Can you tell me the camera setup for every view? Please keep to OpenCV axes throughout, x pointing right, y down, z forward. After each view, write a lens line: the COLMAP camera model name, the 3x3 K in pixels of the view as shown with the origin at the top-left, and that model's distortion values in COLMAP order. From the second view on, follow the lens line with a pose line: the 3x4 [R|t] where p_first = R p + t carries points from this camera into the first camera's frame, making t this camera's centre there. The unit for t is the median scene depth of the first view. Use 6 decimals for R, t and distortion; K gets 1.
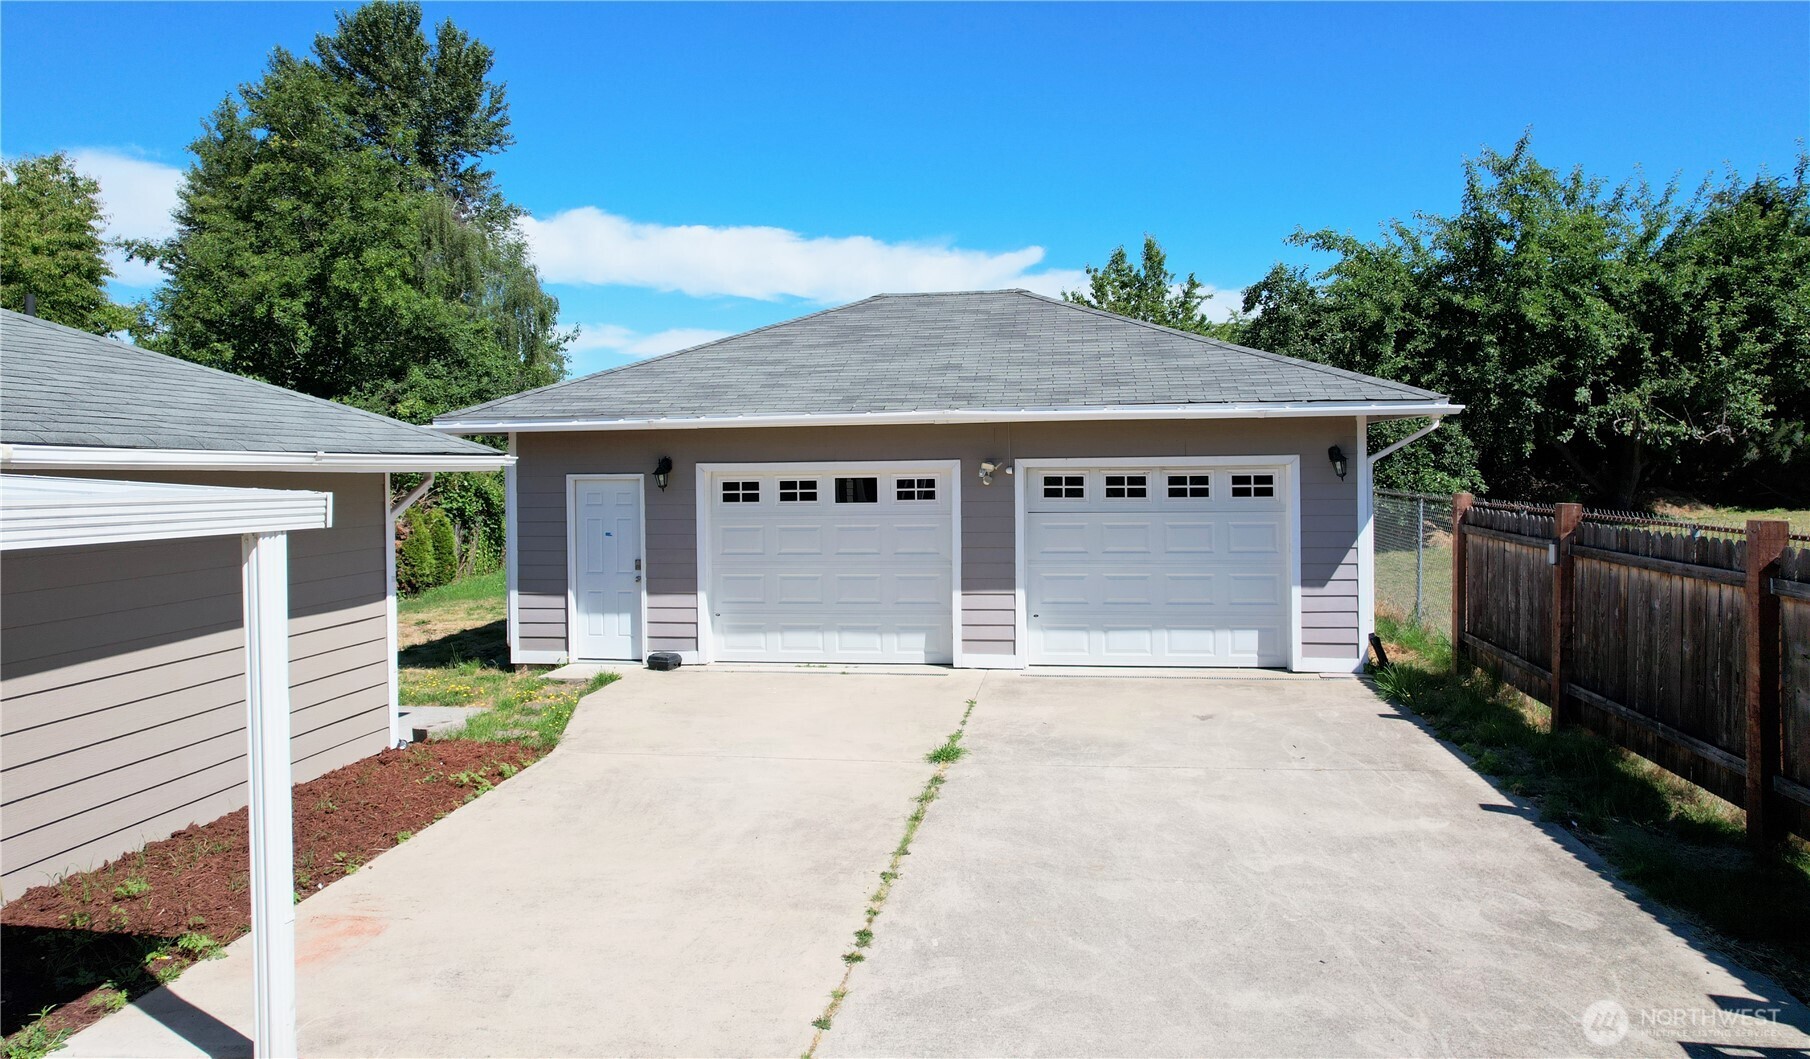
lens RADIAL K [[1219.4, 0, 907.4], [0, 1219.4, 466.5], [0, 0, 1]] dist [-0.090975, 0.088141]
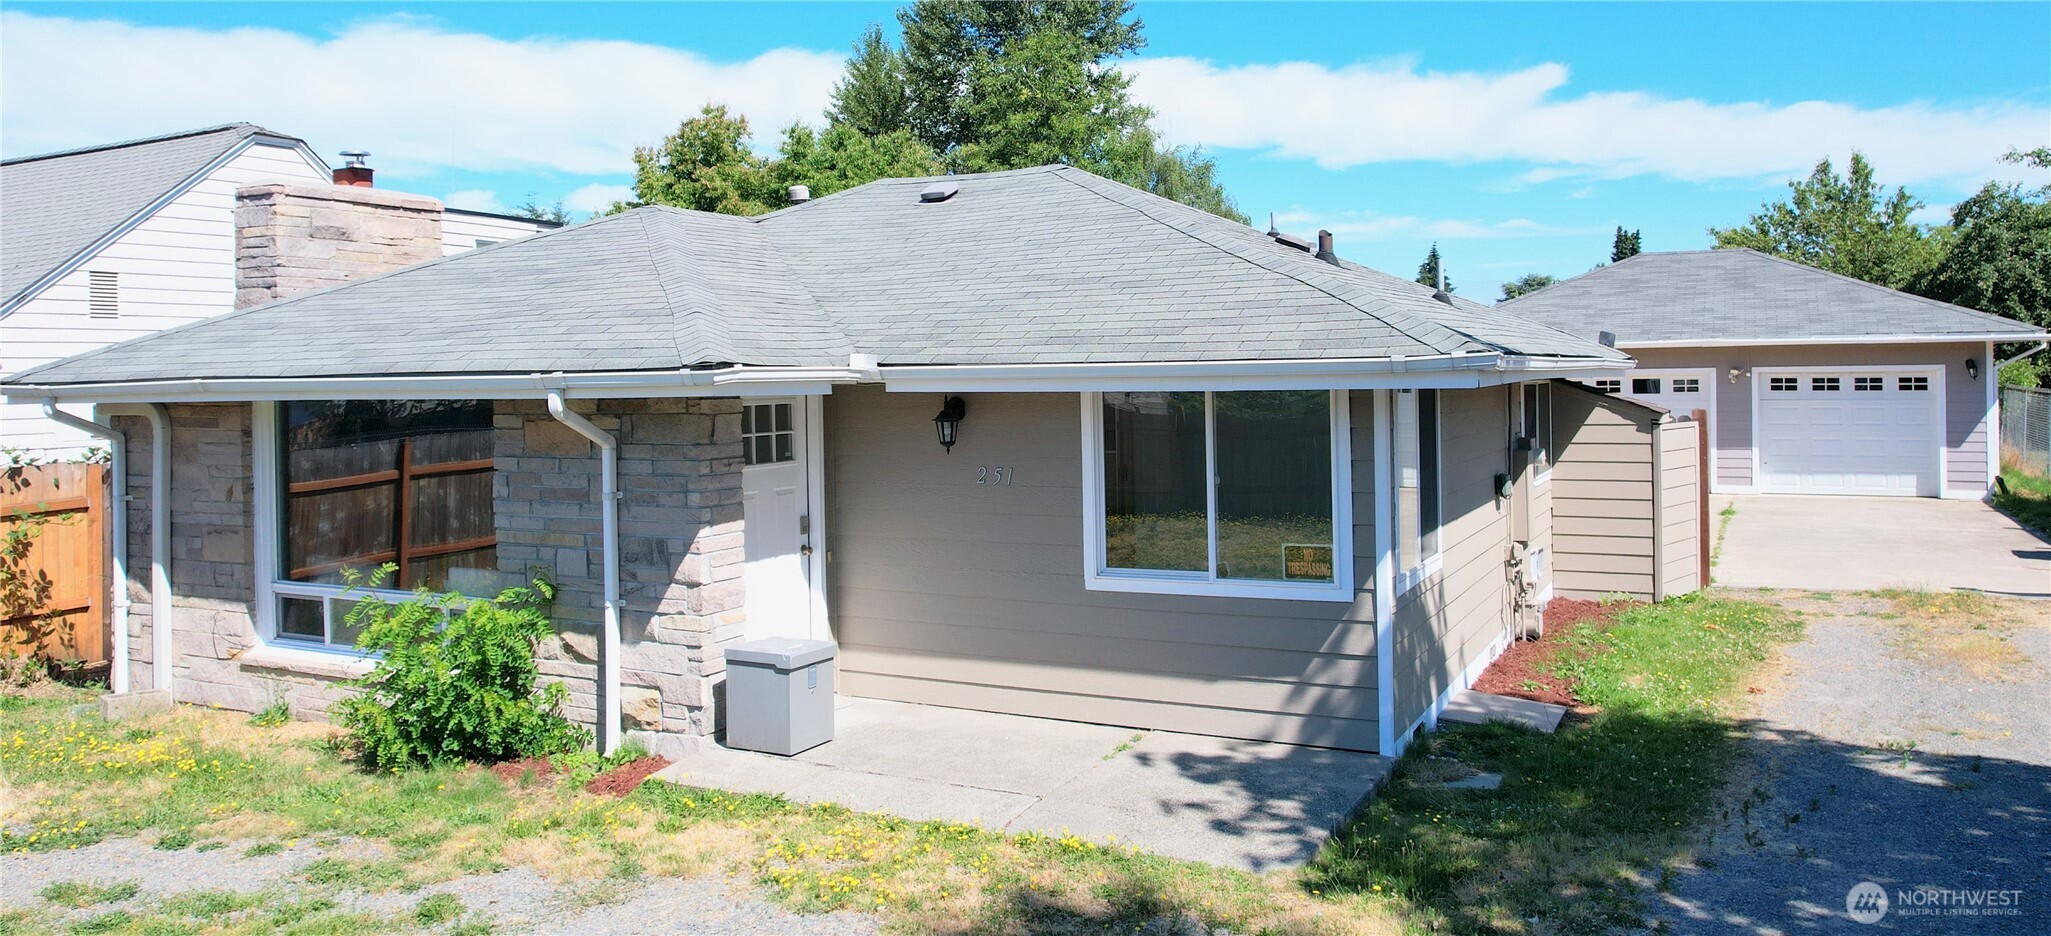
lens RADIAL K [[1555.6, 0, 970.3], [0, 1555.6, 370.5], [0, 0, 1]] dist [-0.097378, 0.089397]
pose [[0.942416, -0.001112, -0.334440, -0.208044], [0.000766, 0.999999, -0.001166, -0.000149], [0.334441, 0.000843, 0.942416, -1.240454]]
